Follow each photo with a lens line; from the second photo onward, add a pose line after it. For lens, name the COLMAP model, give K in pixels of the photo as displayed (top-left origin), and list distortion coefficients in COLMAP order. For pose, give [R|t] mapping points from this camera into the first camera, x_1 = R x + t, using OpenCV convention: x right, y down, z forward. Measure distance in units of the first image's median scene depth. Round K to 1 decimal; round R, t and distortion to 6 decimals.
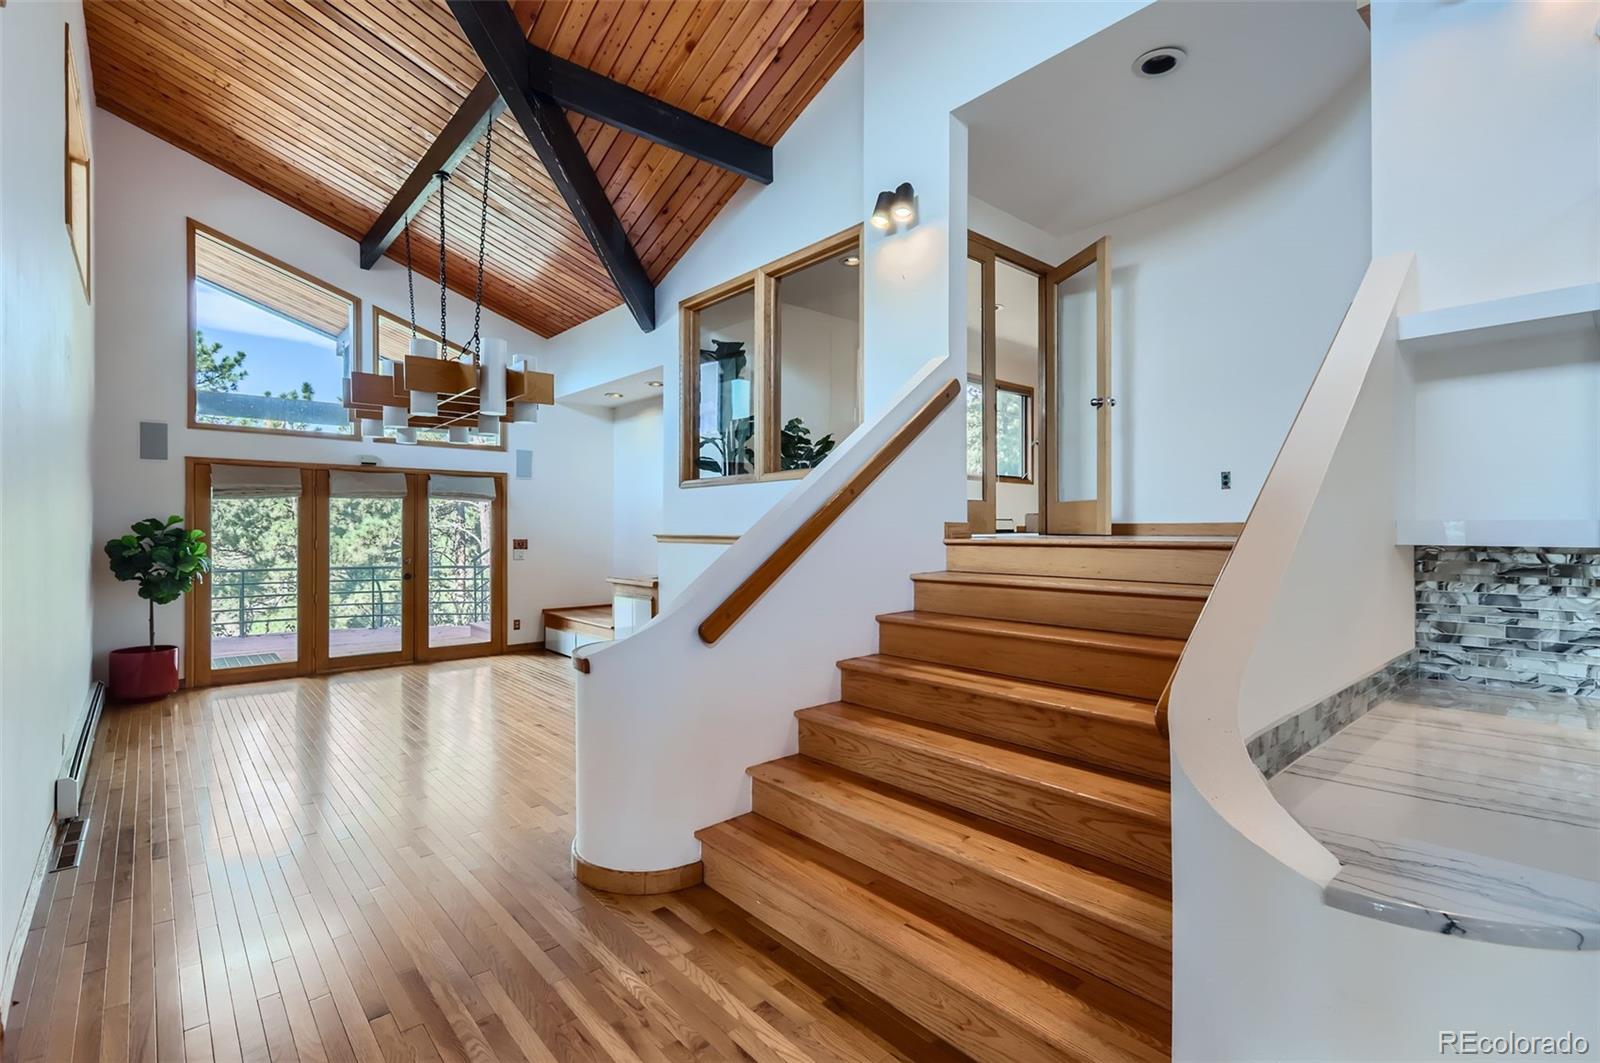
lens RADIAL K [[728.4, 0, 800.0], [0, 728.4, 531.5], [0, 0, 1]] dist [0.002097, -0.000016]
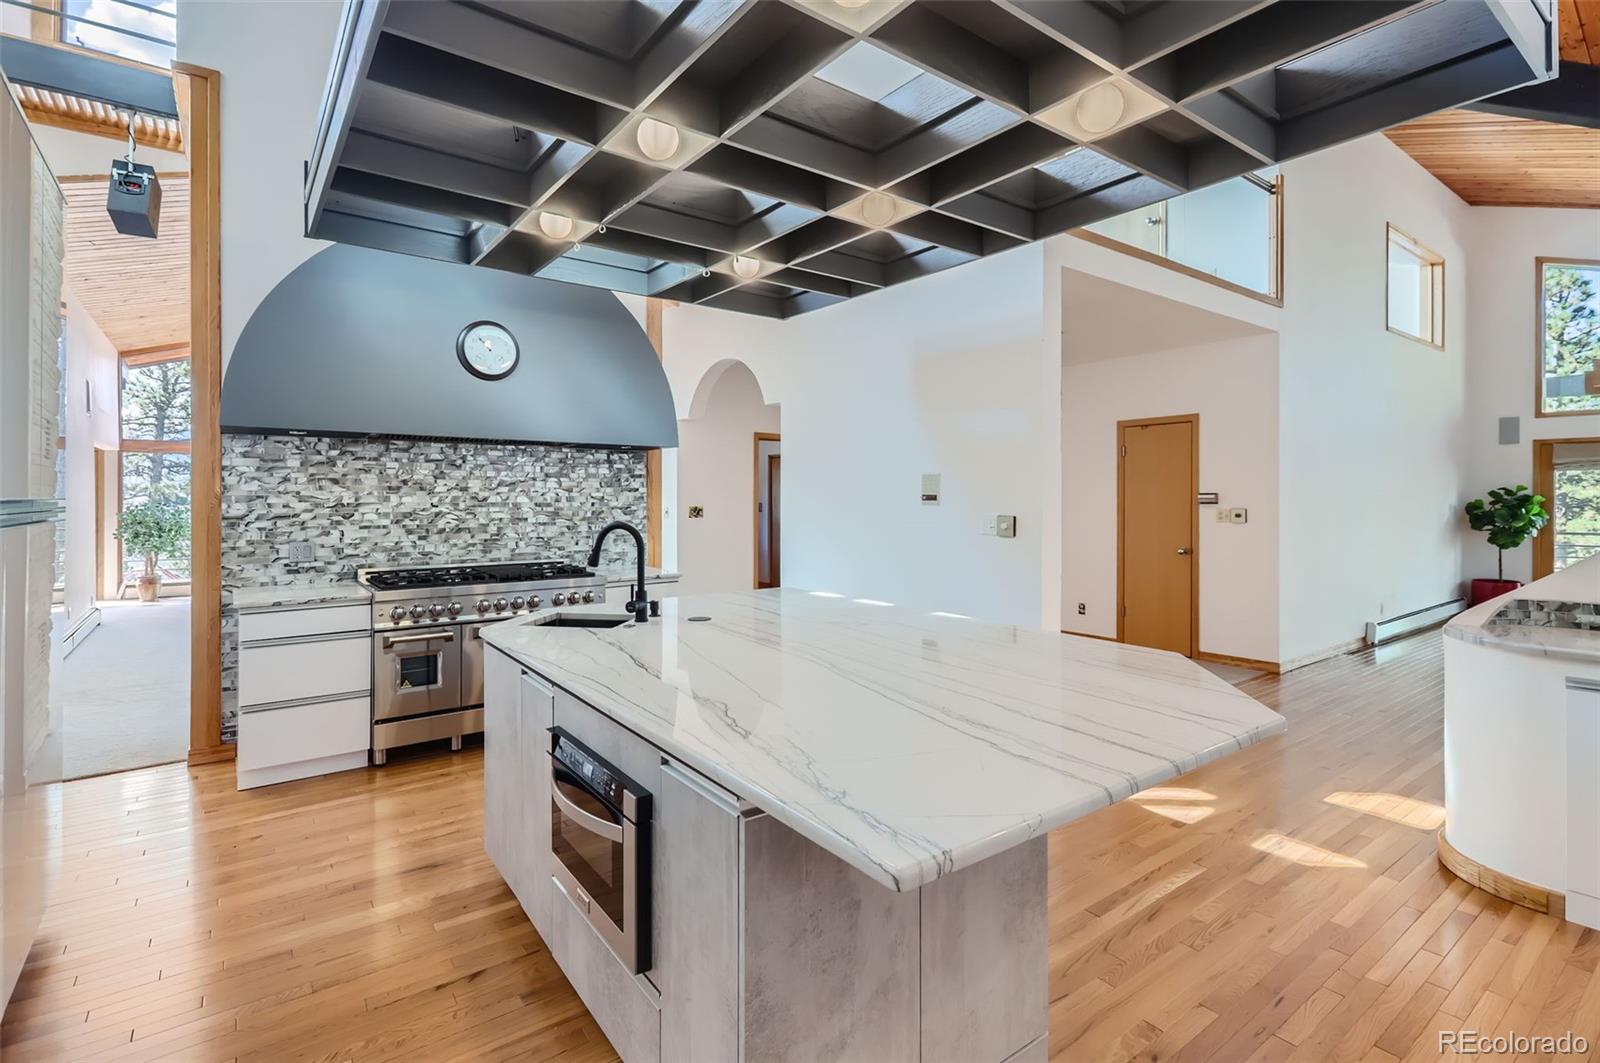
lens RADIAL K [[747.0, 0, 804.3], [0, 747.0, 495.6], [0, 0, 1]] dist [0.001028, -0.000049]
pose [[-0.092522, -0.001683, -0.995709, 0.560766], [-0.000987, 0.999998, -0.001599, 0.000810], [0.995710, 0.000835, -0.092524, -0.165149]]
